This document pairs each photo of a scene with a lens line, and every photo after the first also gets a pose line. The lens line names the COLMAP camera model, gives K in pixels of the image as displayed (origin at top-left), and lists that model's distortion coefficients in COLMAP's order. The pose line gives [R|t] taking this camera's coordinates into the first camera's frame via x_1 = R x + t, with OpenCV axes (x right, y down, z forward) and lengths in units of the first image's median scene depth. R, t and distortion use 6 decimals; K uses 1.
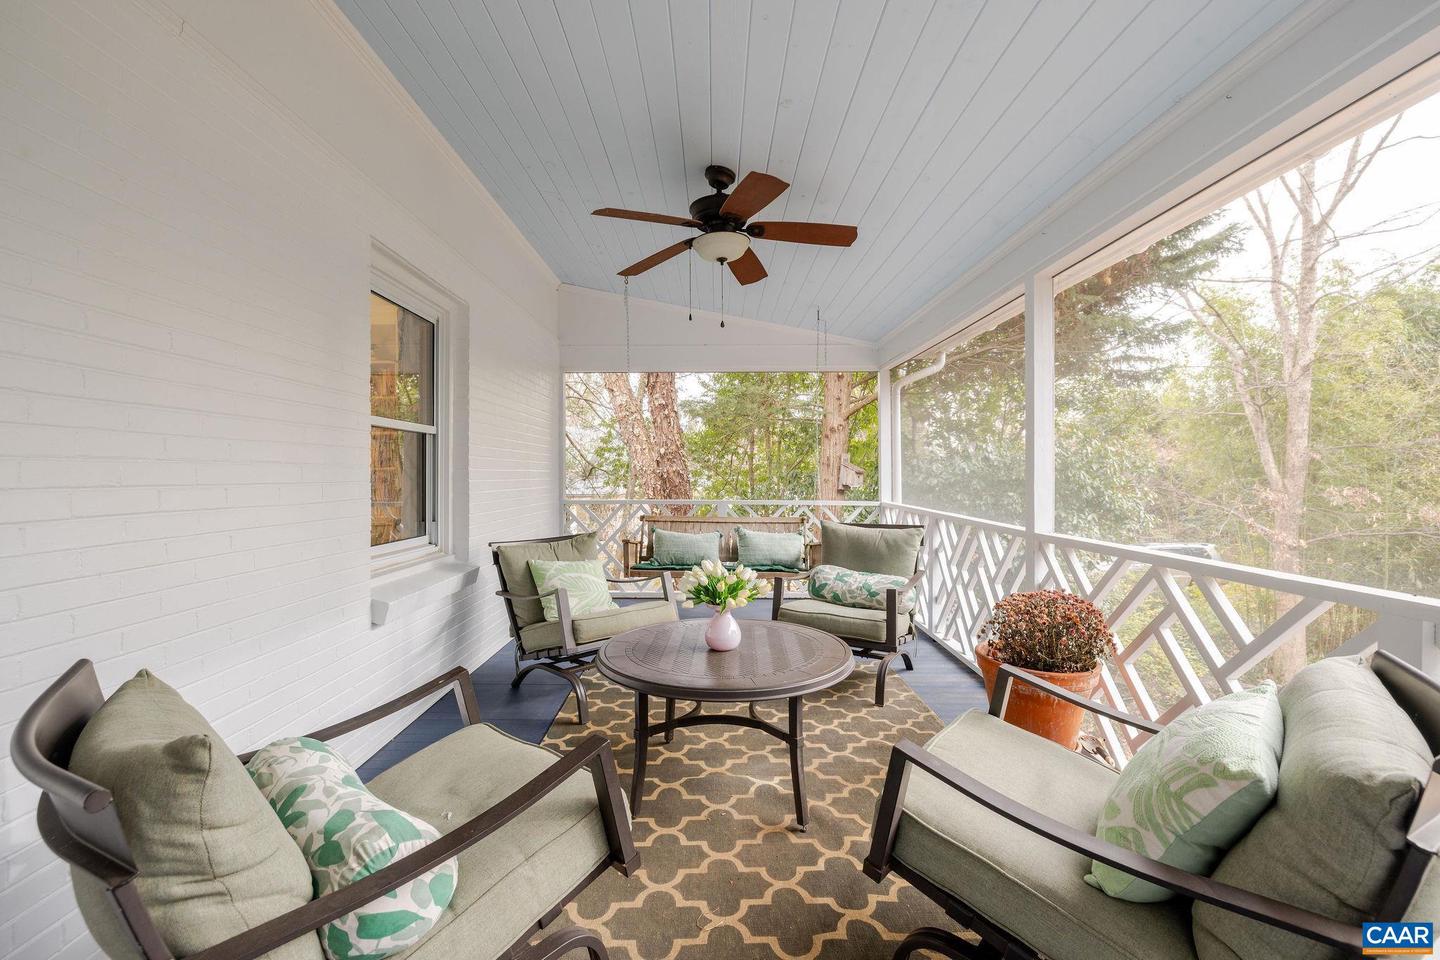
lens RADIAL K [[611.5, 0, 714.6], [0, 611.5, 473.8], [0, 0, 1]] dist [-0.001139, 0.000745]
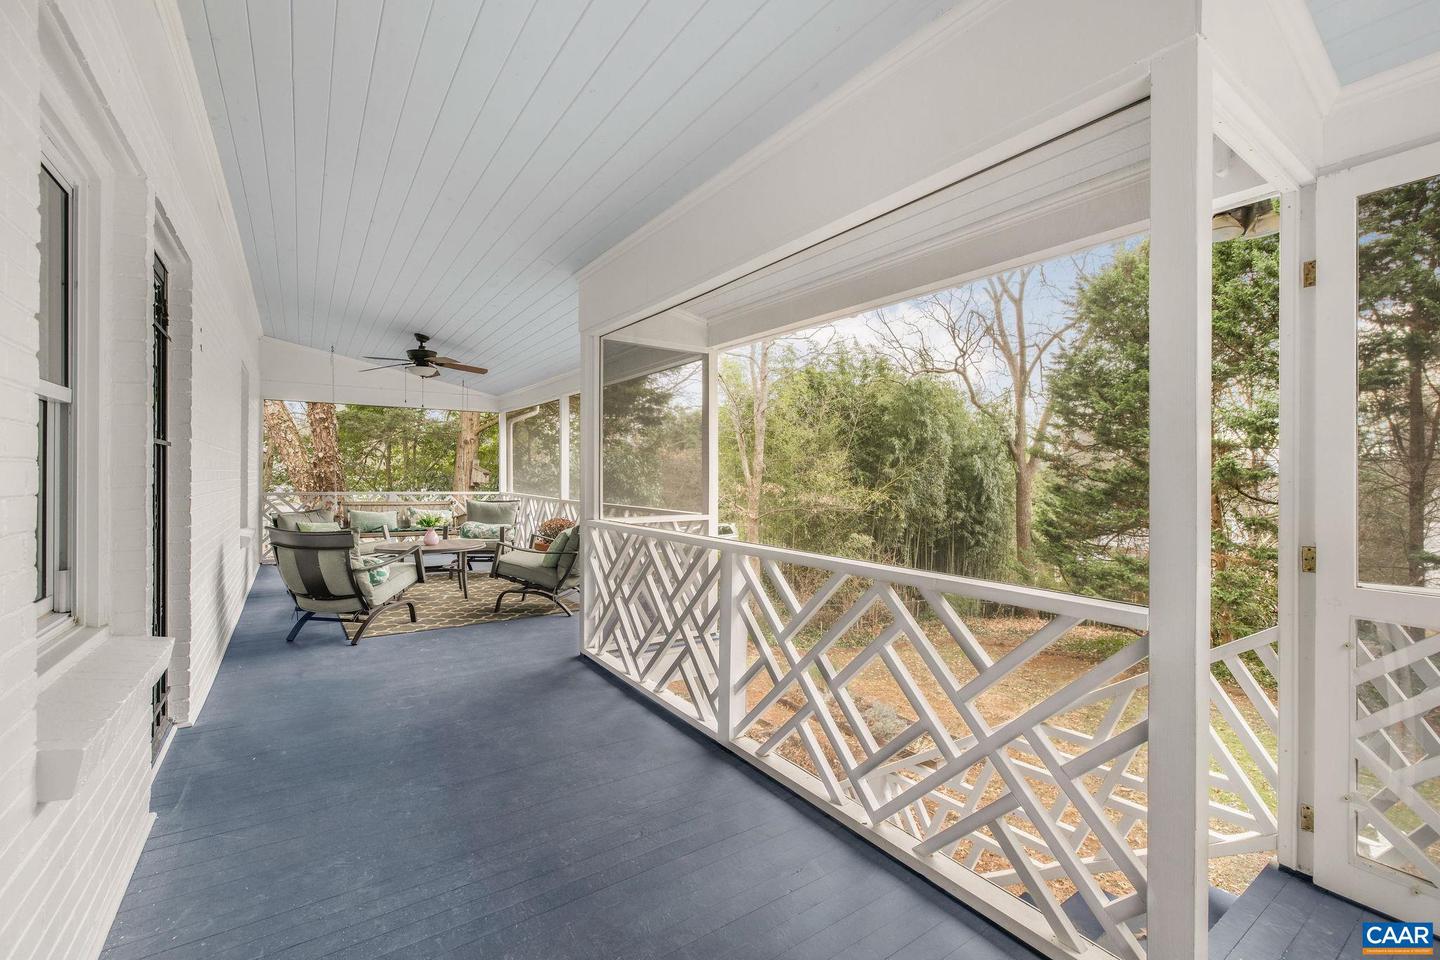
lens RADIAL K [[620.3, 0, 728.6], [0, 620.3, 472.0], [0, 0, 1]] dist [-0.001157, 0.000087]
pose [[0.820757, 0.008254, 0.571217, -0.125127], [-0.007034, 0.999966, -0.004341, -0.003122], [-0.571234, -0.000455, 0.820787, -0.508453]]
